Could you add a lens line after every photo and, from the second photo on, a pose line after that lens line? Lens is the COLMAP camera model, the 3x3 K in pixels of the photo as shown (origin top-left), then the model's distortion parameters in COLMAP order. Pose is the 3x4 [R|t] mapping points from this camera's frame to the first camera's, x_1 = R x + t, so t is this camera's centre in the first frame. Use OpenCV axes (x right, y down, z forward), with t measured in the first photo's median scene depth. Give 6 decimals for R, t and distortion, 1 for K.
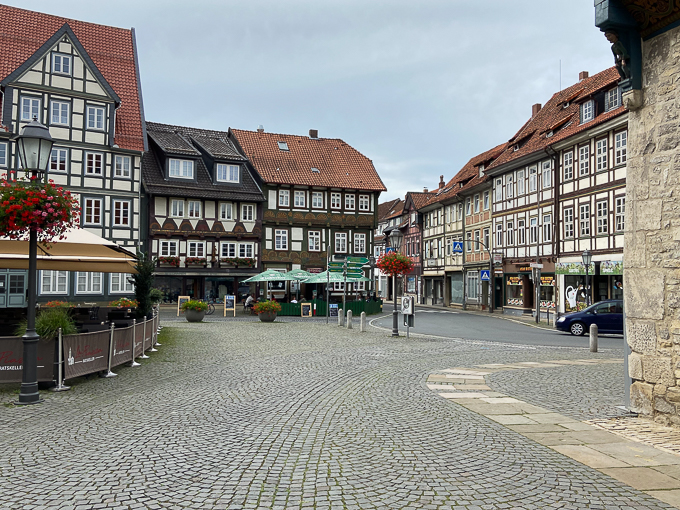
lens RADIAL K [[615.5, 0, 344.5], [0, 615.5, 249.3], [0, 0, 1]] dist [0.065897, -0.039253]
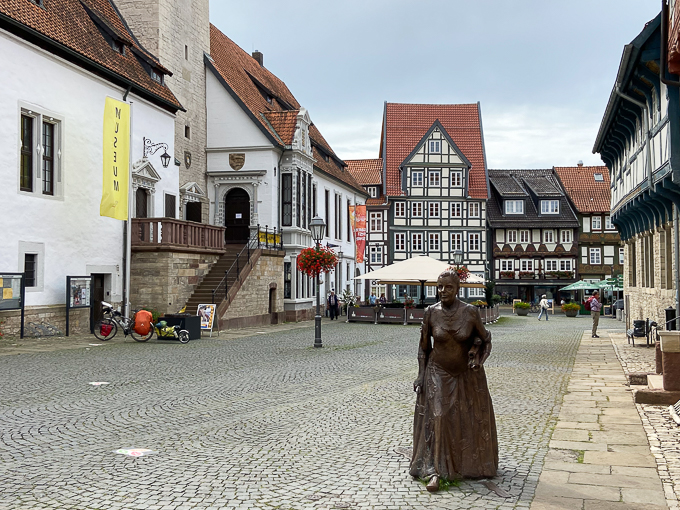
lens RADIAL K [[750.4, 0, 340.4], [0, 750.4, 249.8], [0, 0, 1]] dist [0.100905, 0.000000]
pose [[0.873283, -0.027319, -0.486447, 0.215570], [0.030745, 0.999527, -0.000941, -0.046221], [0.486243, -0.014134, 0.873709, -0.665939]]
